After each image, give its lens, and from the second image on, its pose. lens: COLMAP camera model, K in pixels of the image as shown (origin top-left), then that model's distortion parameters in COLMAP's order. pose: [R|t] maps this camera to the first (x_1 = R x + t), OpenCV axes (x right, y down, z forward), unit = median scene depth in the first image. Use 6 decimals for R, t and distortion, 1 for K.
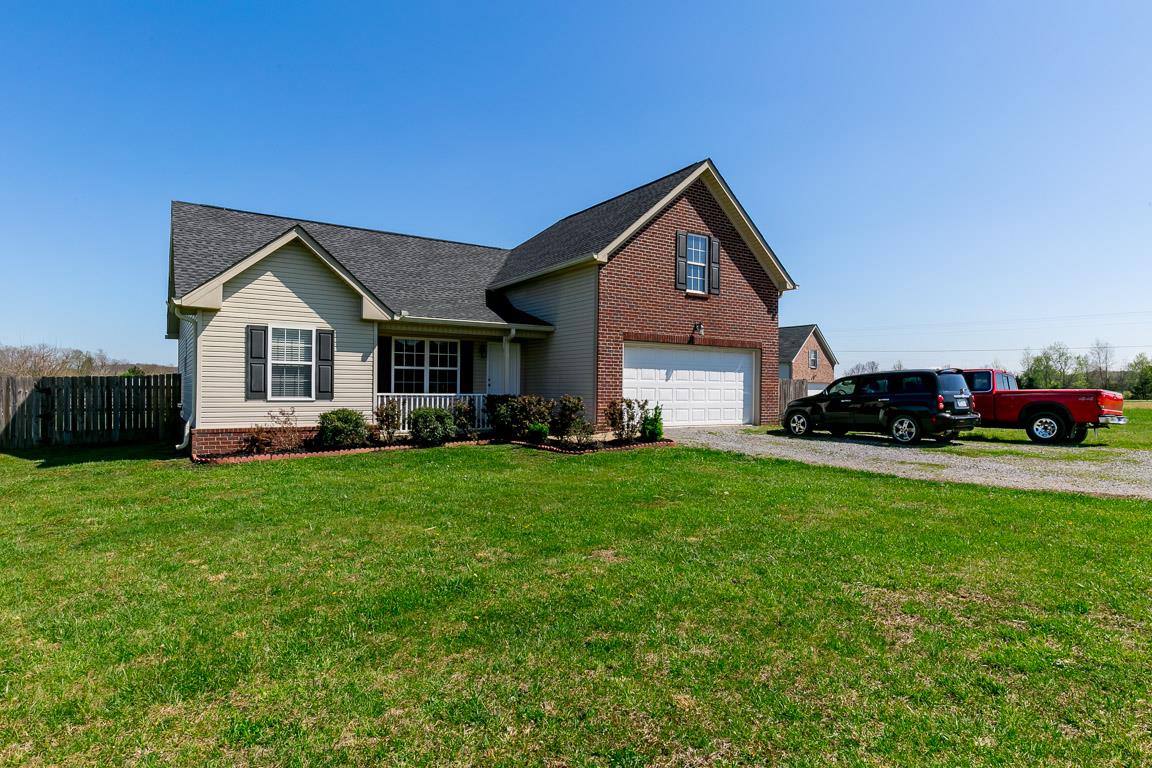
lens RADIAL K [[525.2, 0, 576.0], [0, 525.2, 384.0], [0, 0, 1]] dist [0.014979, -0.000603]
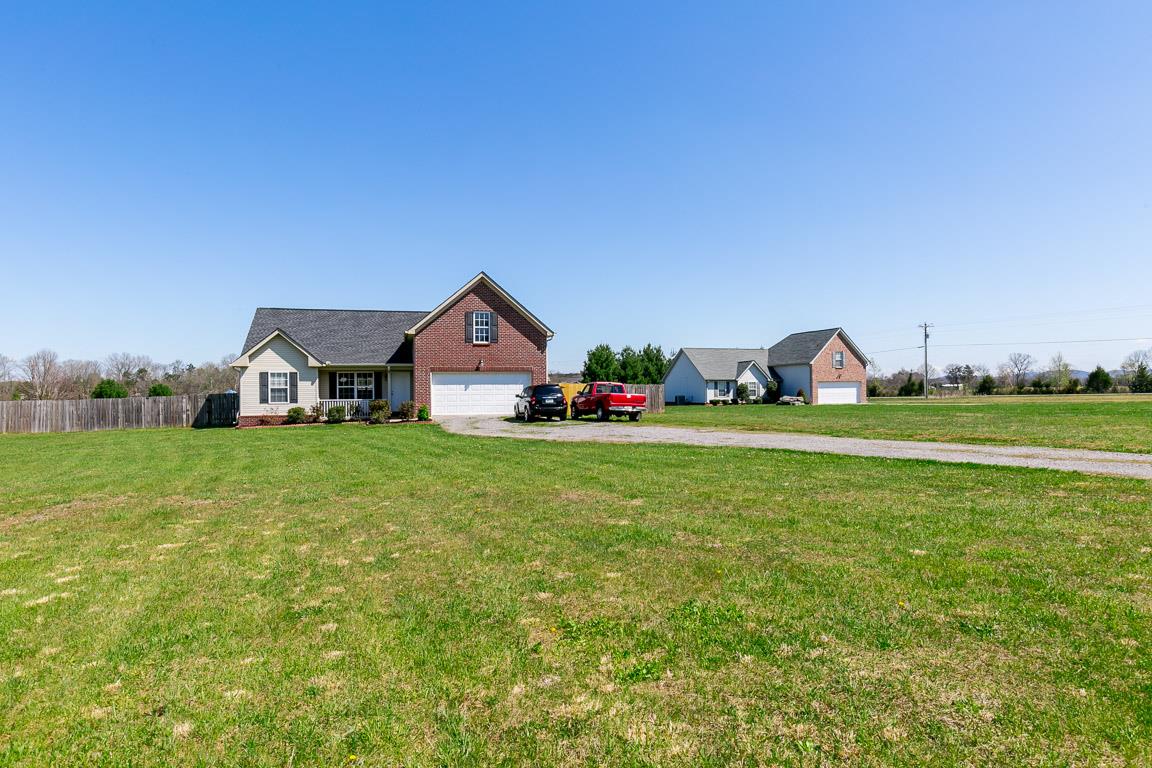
lens RADIAL K [[525.2, 0, 576.0], [0, 525.2, 384.0], [0, 0, 1]] dist [0.014979, -0.000603]
pose [[0.964846, -0.019639, -0.262082, 1.256360], [0.018779, 0.999807, -0.005788, -0.015716], [0.262145, 0.000663, 0.965028, -0.843415]]
